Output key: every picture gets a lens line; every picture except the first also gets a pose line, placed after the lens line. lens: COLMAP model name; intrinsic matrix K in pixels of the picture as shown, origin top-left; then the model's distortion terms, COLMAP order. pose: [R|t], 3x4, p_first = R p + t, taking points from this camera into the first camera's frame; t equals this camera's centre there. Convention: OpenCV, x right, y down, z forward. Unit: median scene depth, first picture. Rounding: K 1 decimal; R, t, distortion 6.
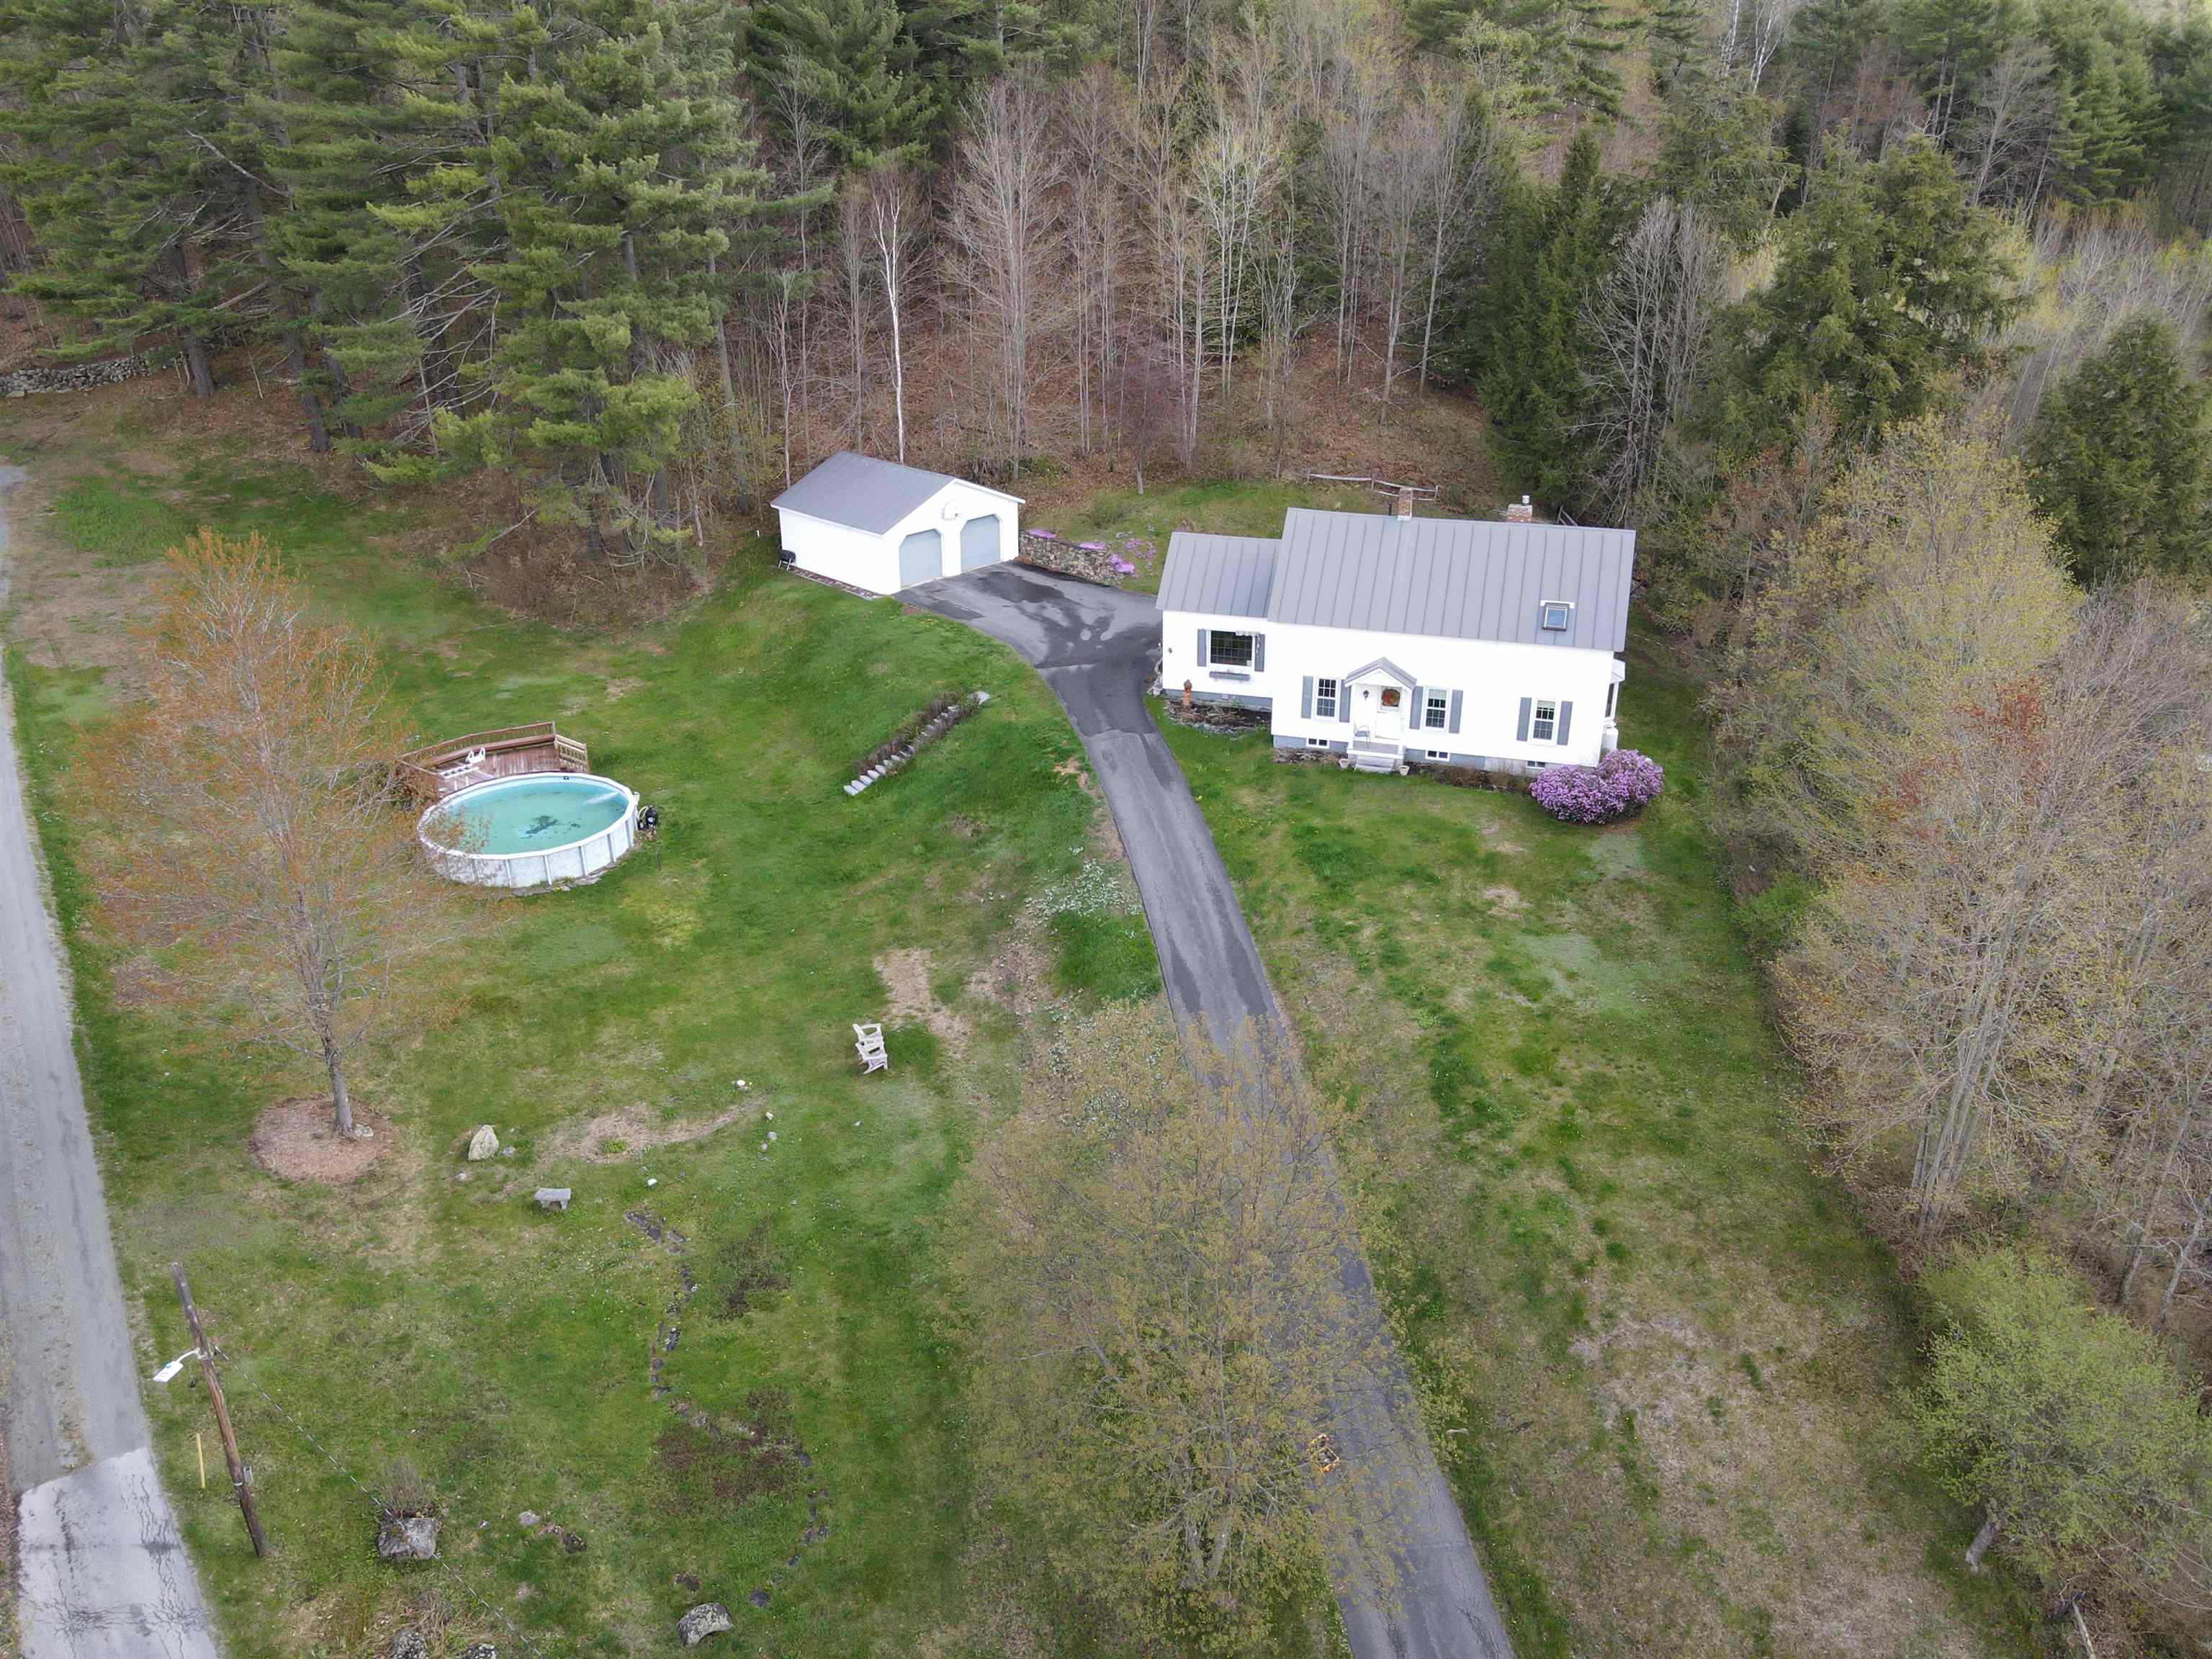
lens RADIAL K [[1629.4, 0, 1093.7], [0, 1629.4, 818.5], [0, 0, 1]] dist [-0.016440, 0.052727]
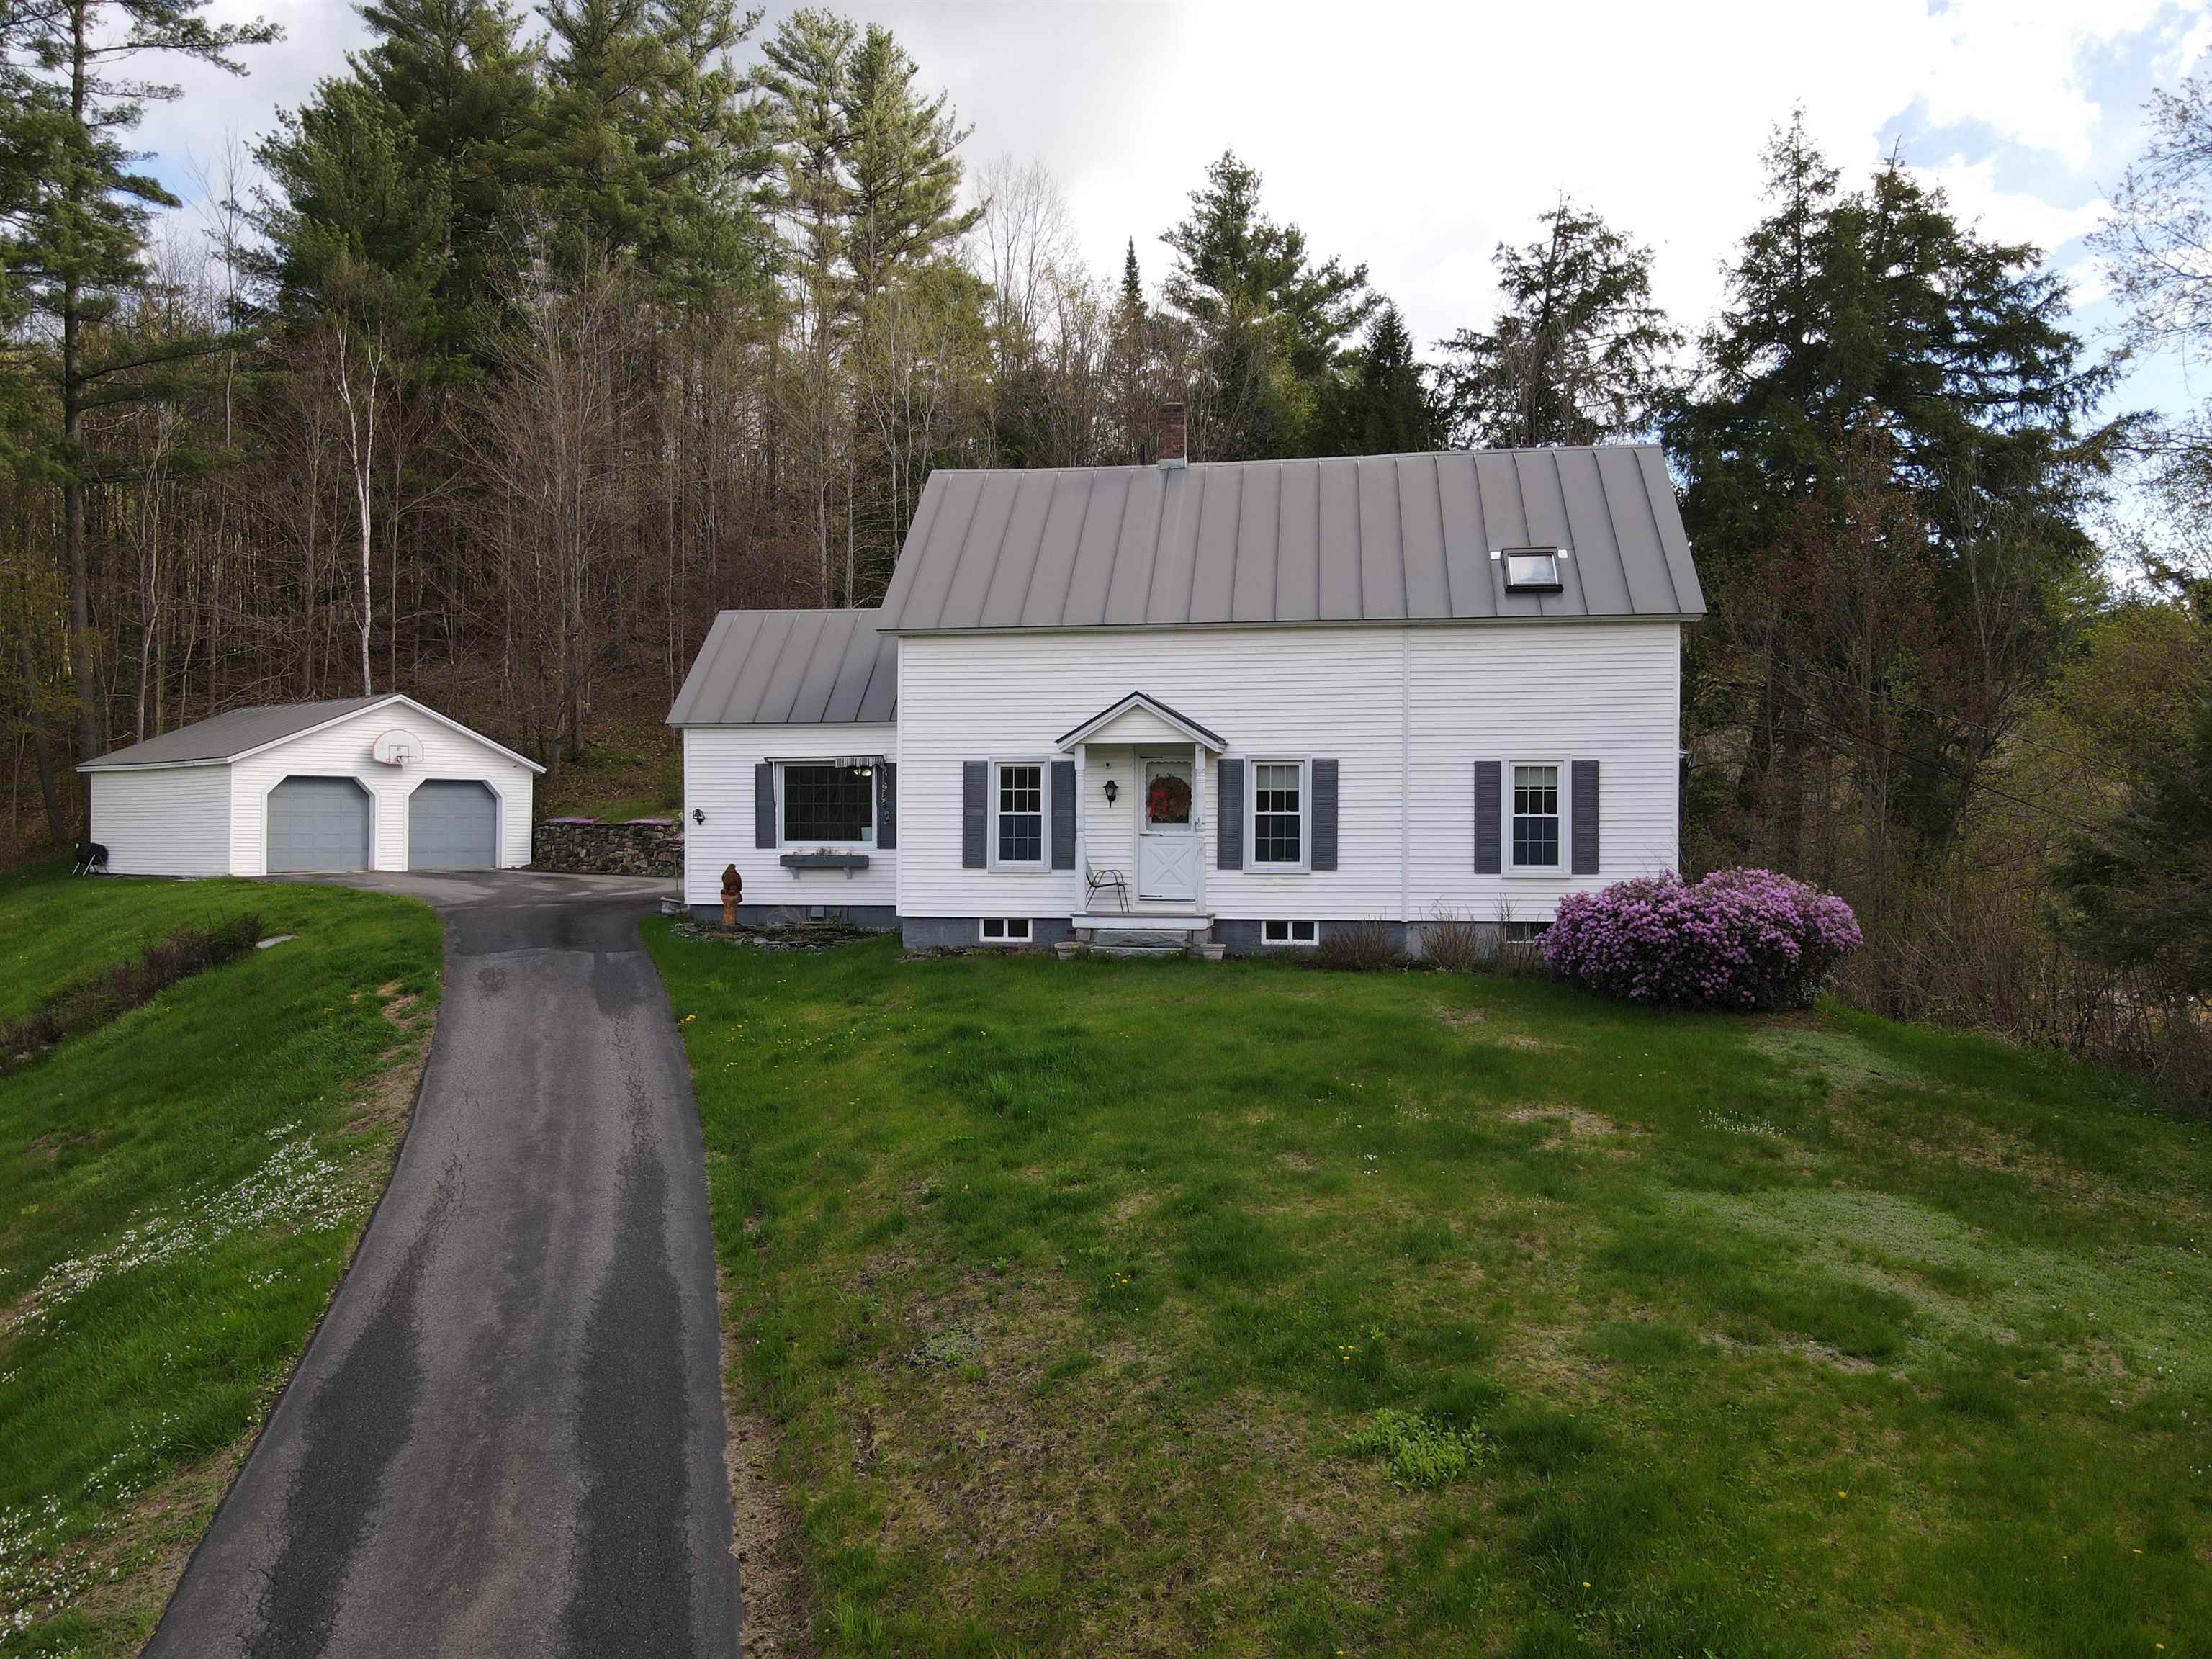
lens RADIAL K [[1629.4, 0, 1093.7], [0, 1629.4, 818.5], [0, 0, 1]] dist [-0.016440, 0.052727]
pose [[0.991382, 0.009791, 0.130636, 0.108025], [0.046159, 0.907144, -0.418281, 0.106840], [-0.122601, 0.420706, 0.898874, 0.626265]]
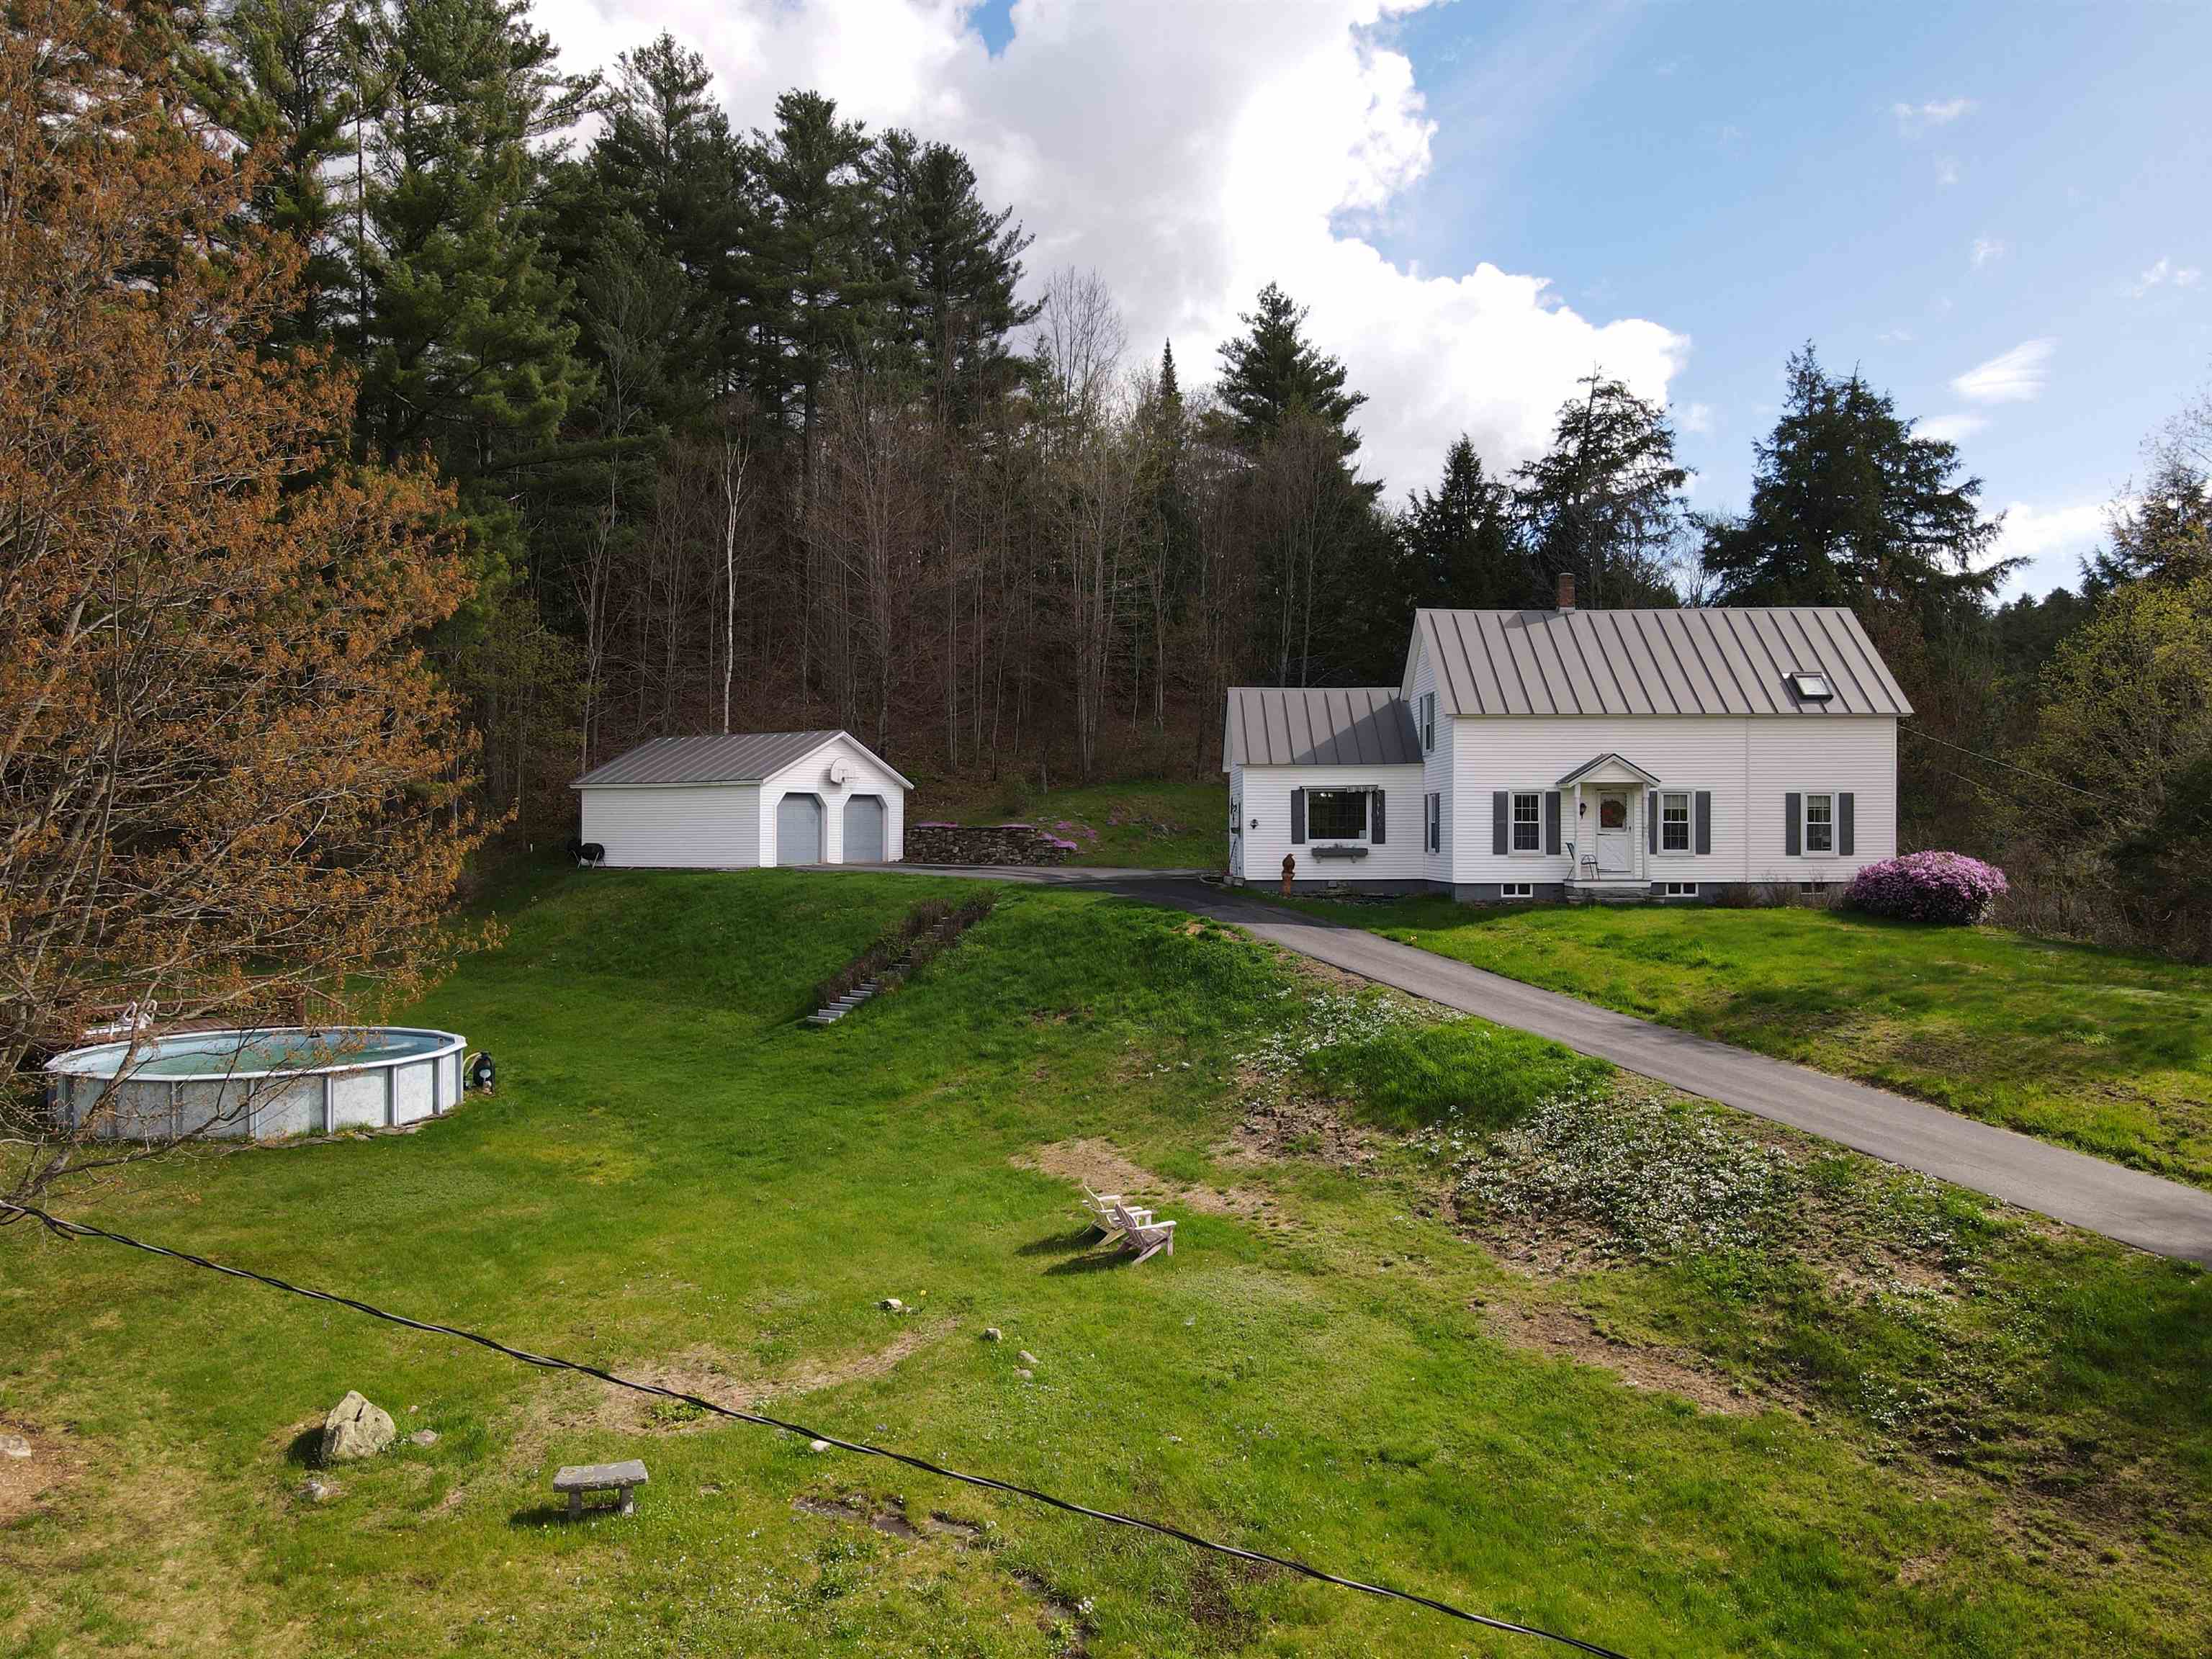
lens RADIAL K [[1629.4, 0, 1093.7], [0, 1629.4, 818.5], [0, 0, 1]] dist [-0.016440, 0.052727]
pose [[0.957420, 0.008555, 0.288573, -0.254800], [0.113927, 0.907246, -0.404878, 0.199246], [-0.265270, 0.420514, 0.867640, 0.426869]]
